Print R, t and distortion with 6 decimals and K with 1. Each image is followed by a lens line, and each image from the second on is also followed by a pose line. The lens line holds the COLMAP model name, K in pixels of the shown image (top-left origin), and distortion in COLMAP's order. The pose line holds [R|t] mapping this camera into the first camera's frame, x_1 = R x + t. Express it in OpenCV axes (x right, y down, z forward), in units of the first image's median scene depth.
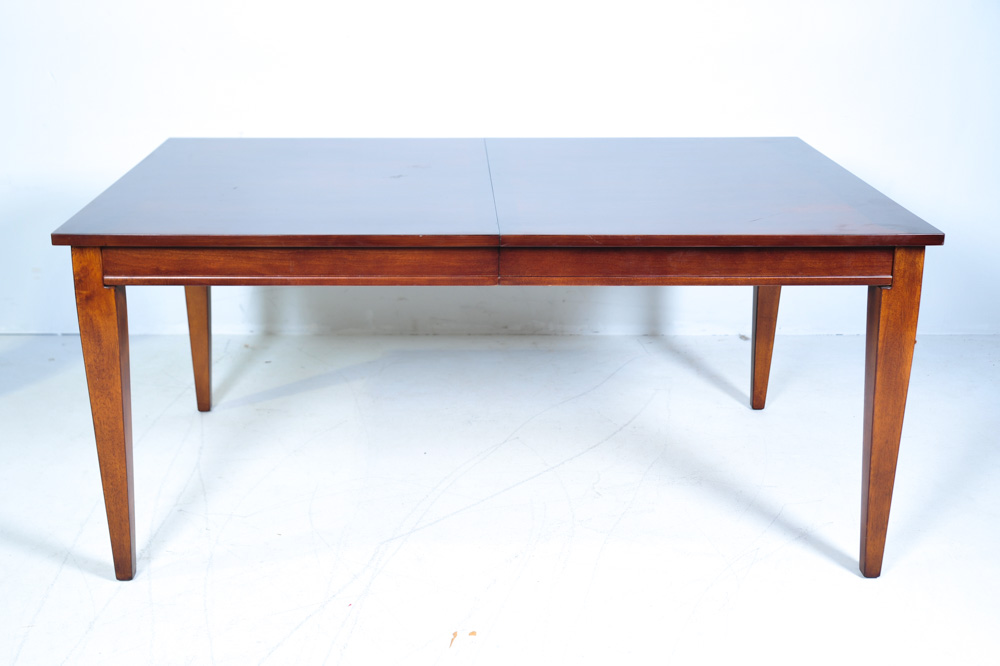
lens RADIAL K [[1211.5, 0, 459.9], [0, 1211.5, 345.1], [0, 0, 1]] dist [-0.018656, 0.000000]
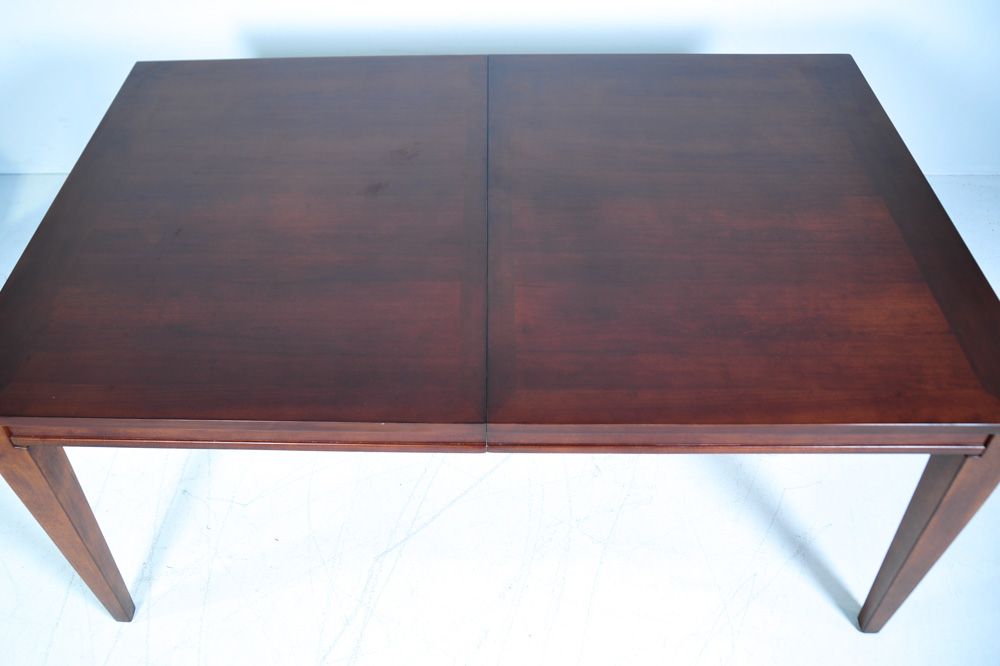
lens RADIAL K [[847.9, 0, 447.7], [0, 847.9, 301.8], [0, 0, 1]] dist [-0.075588, 0.022483]
pose [[0.998526, 0.007894, -0.053699, 0.034589], [0.015220, 0.908948, 0.416631, -0.366357], [0.052098, -0.416834, 0.907488, 0.525233]]
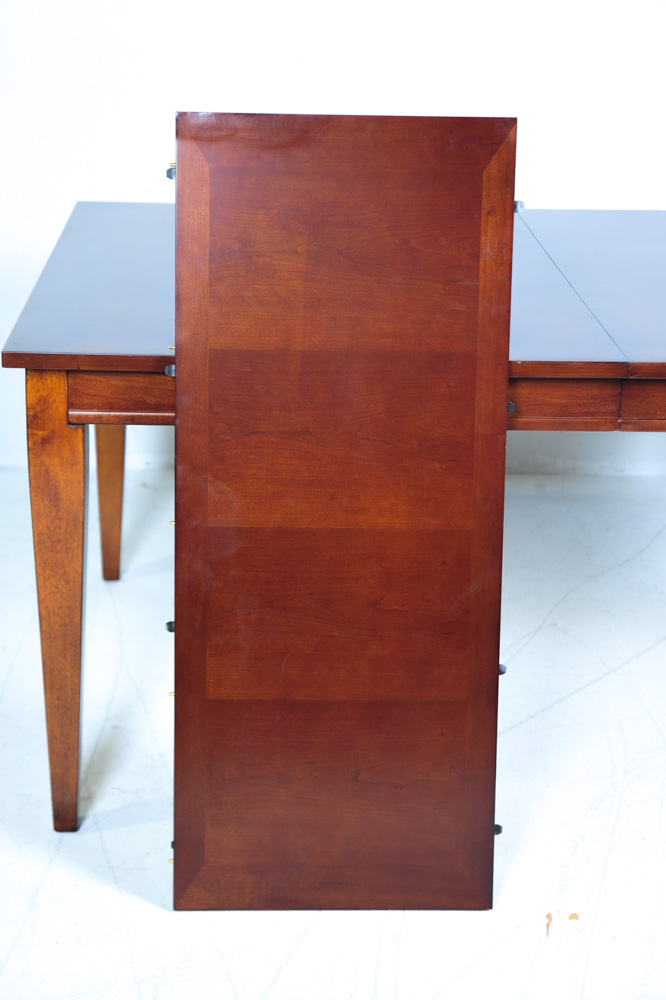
lens RADIAL K [[1636.8, 0, 303.3], [0, 1636.8, 450.8], [0, 0, 1]] dist [0.044865, 0.000000]
pose [[0.999727, 0.013637, 0.018975, -0.170254], [-0.013614, 0.999906, -0.001360, -0.033170], [-0.018992, 0.001102, 0.999819, 0.030423]]
